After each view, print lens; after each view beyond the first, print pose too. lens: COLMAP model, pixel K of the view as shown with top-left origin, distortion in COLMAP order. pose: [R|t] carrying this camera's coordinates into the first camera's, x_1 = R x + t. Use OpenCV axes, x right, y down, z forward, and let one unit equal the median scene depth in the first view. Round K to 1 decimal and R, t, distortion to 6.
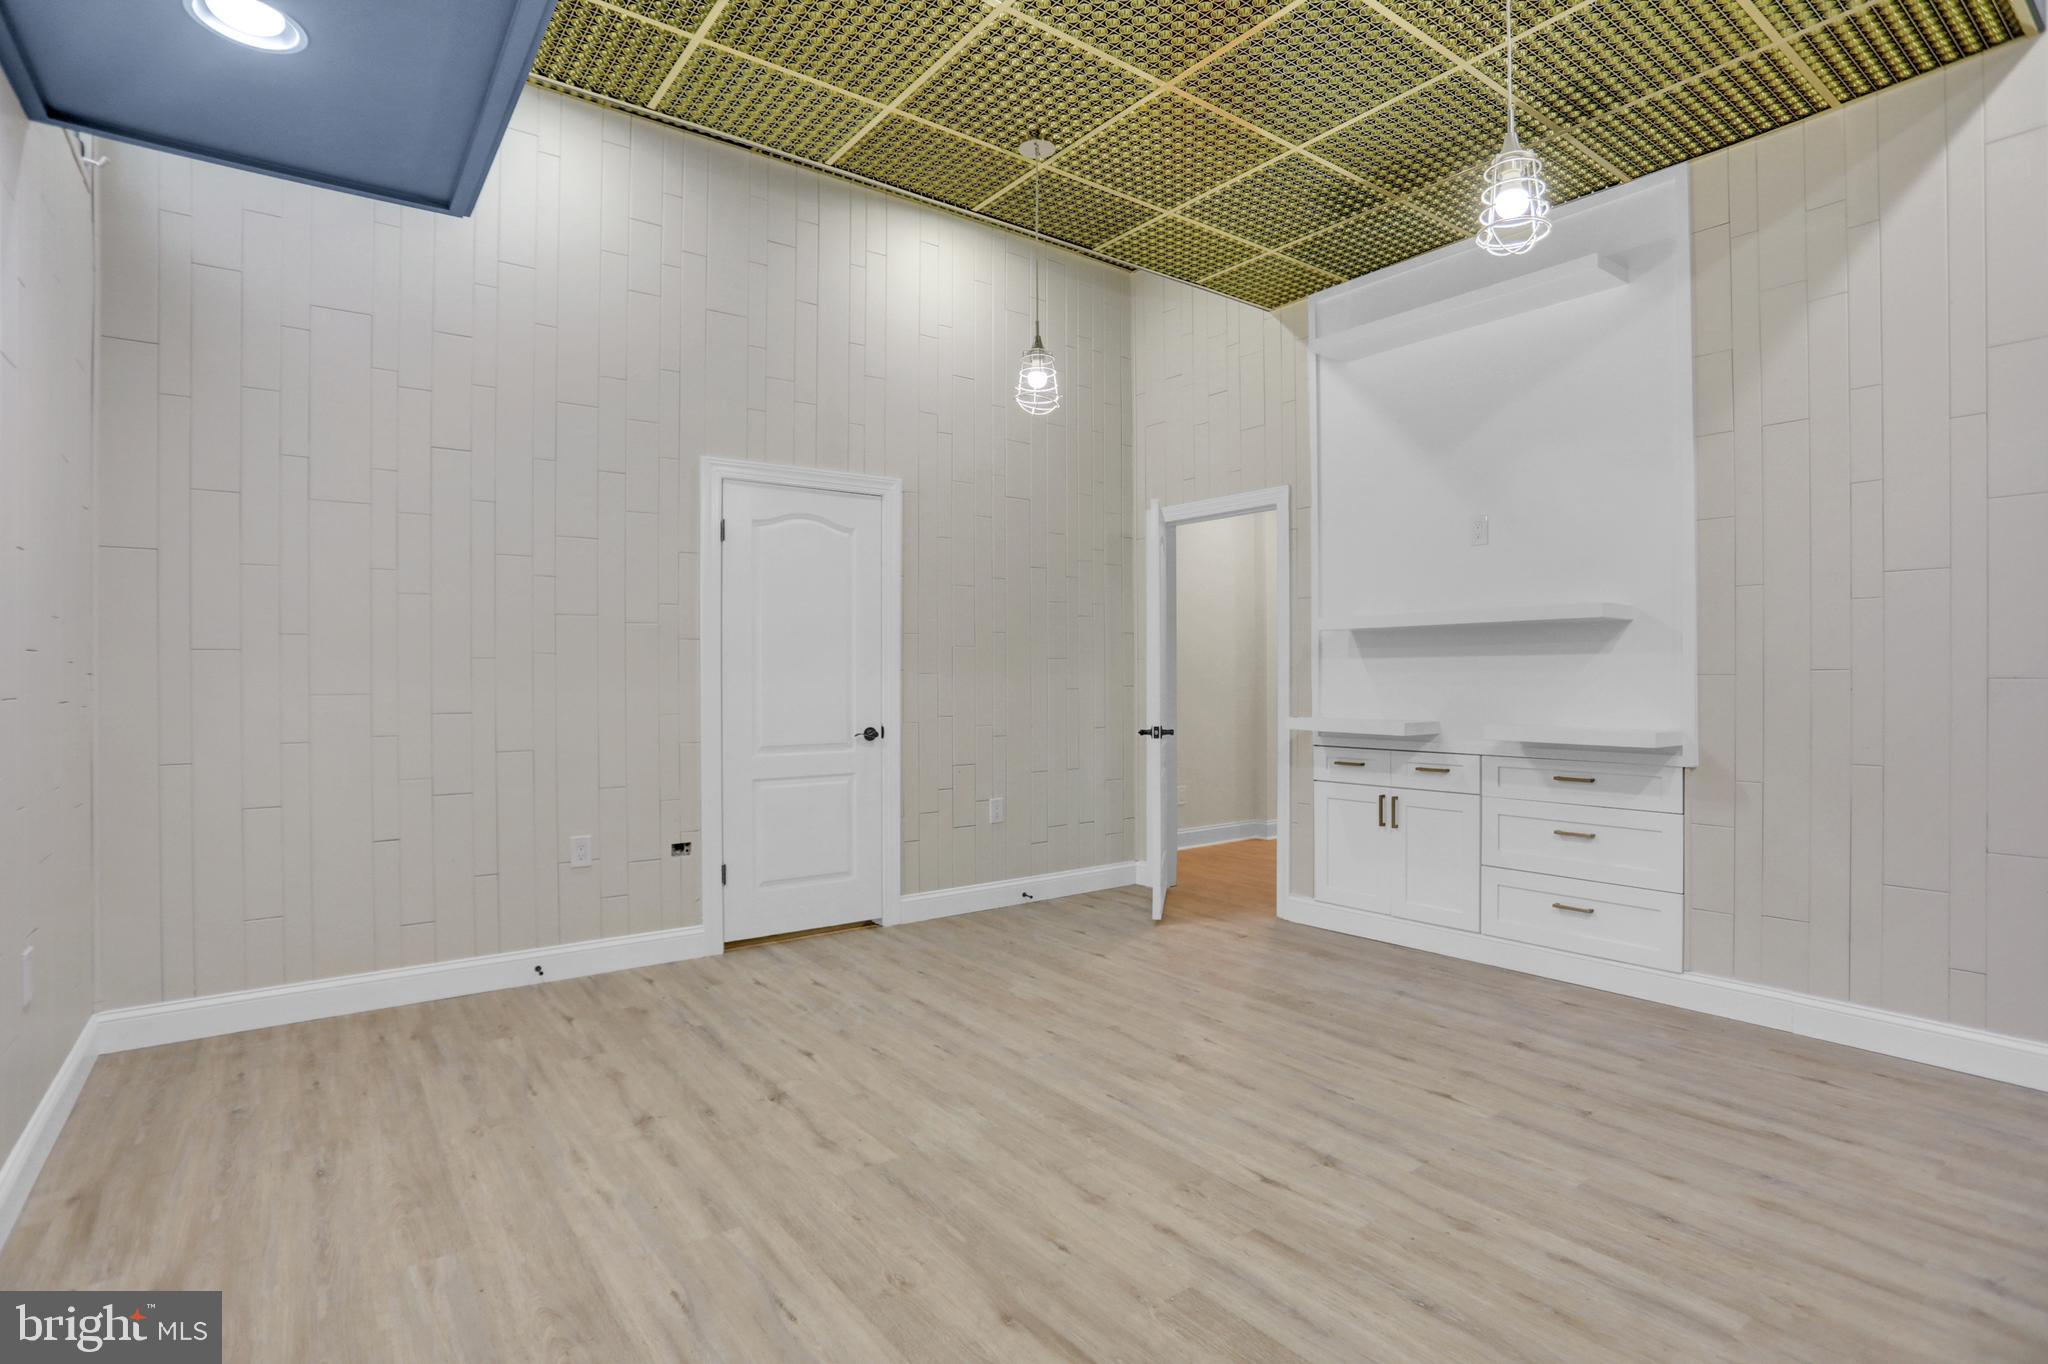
lens RADIAL K [[986.3, 0, 1032.1], [0, 986.3, 679.2], [0, 0, 1]] dist [-0.060934, 0.023974]
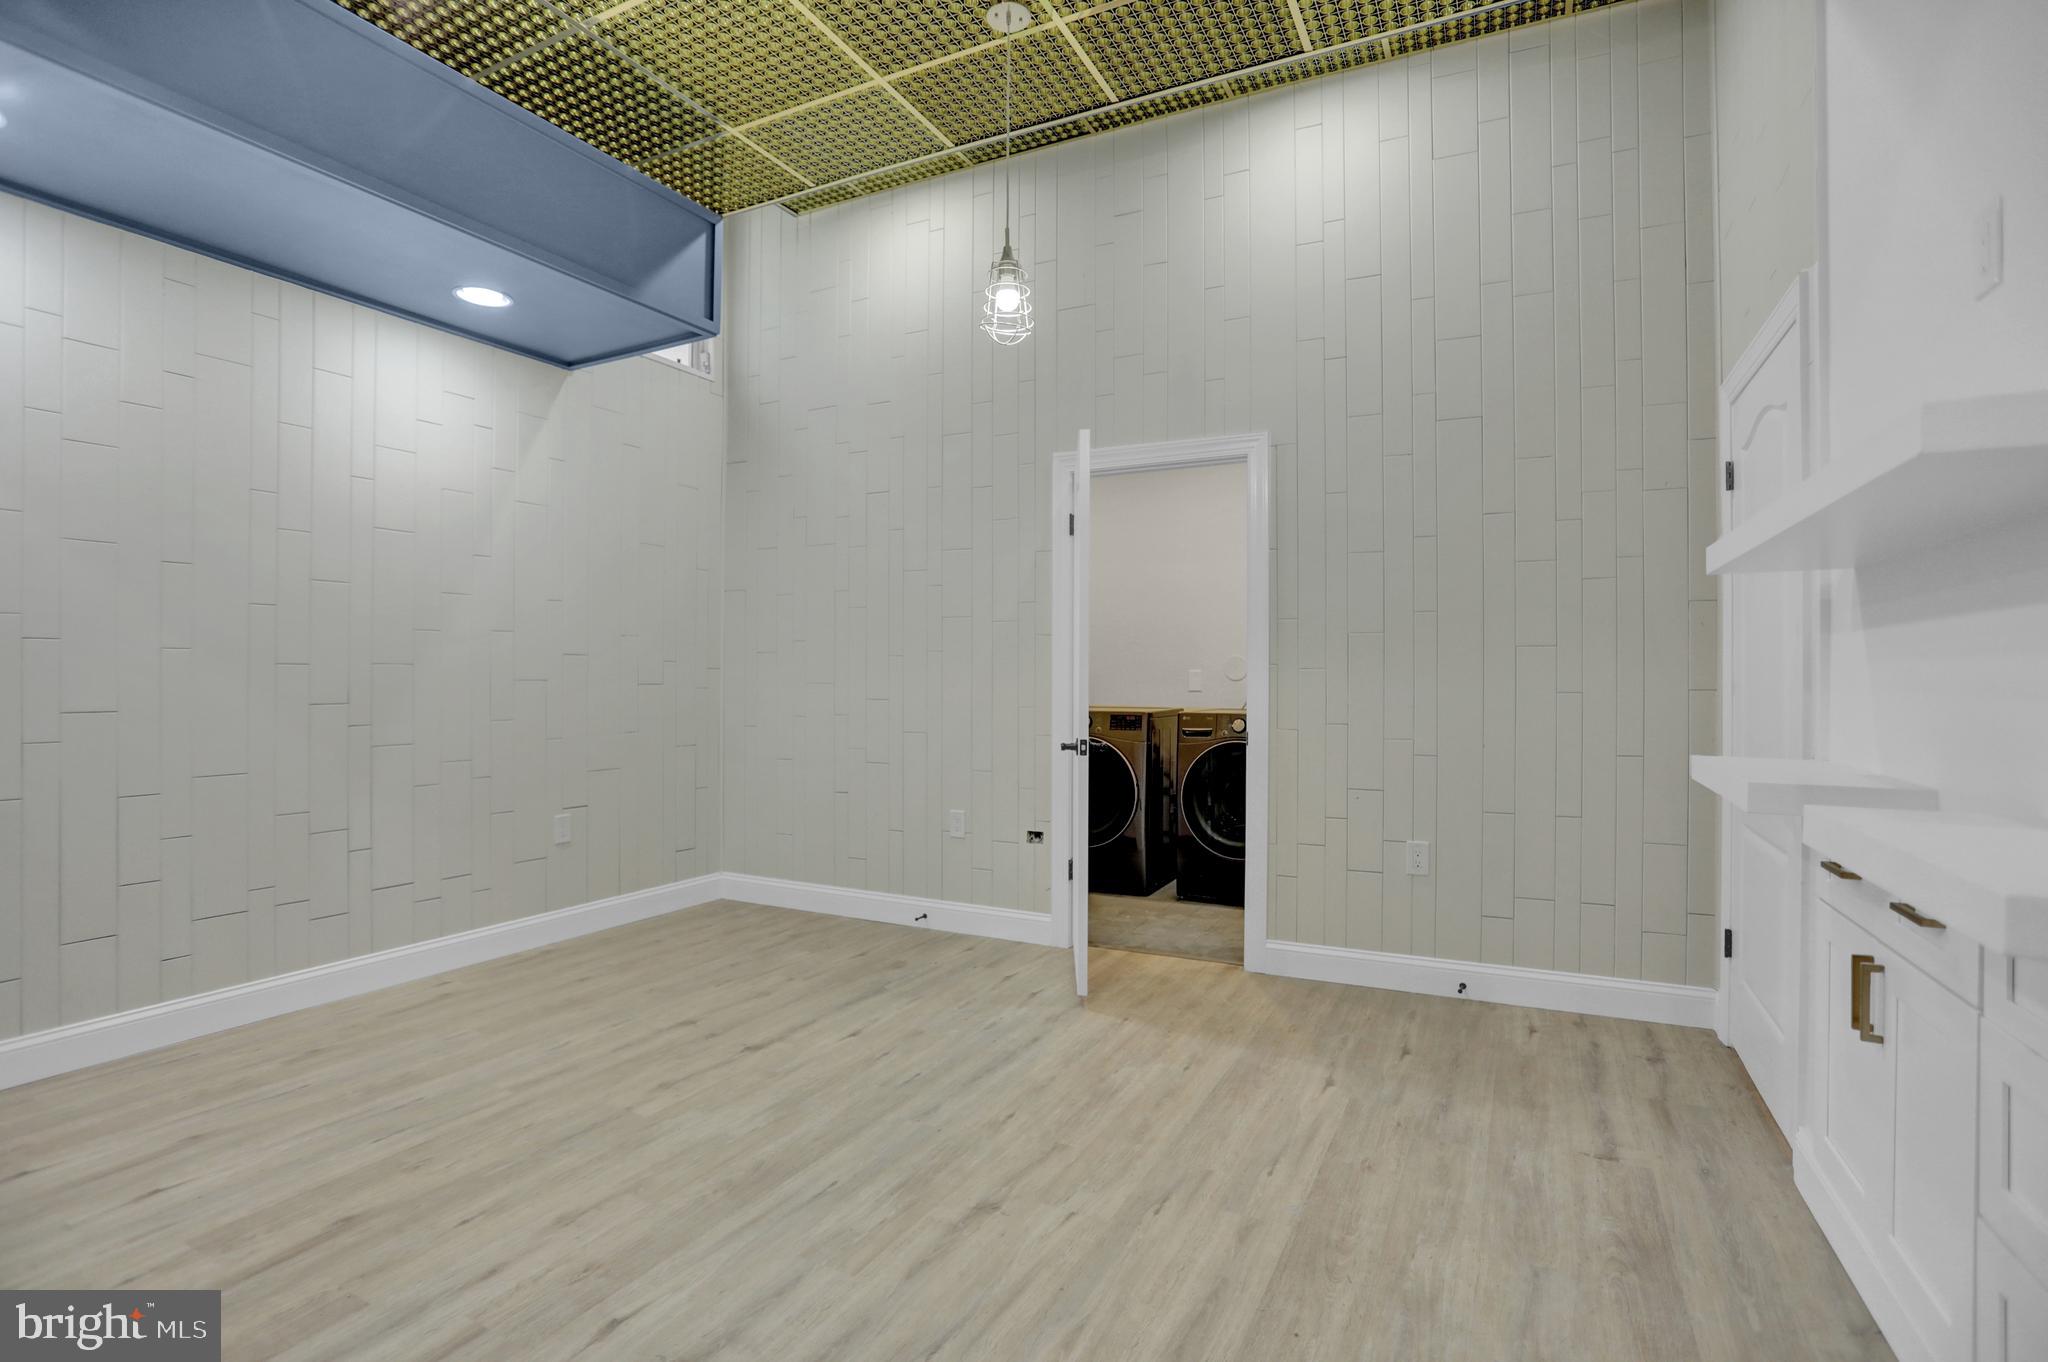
lens RADIAL K [[986.3, 0, 1032.1], [0, 986.3, 678.2], [0, 0, 1]] dist [-0.060934, 0.023974]
pose [[0.436944, -0.000563, -0.899488, 0.834027], [-0.000784, 0.999999, -0.001007, 0.006142], [0.899488, 0.001145, 0.436943, 0.755241]]
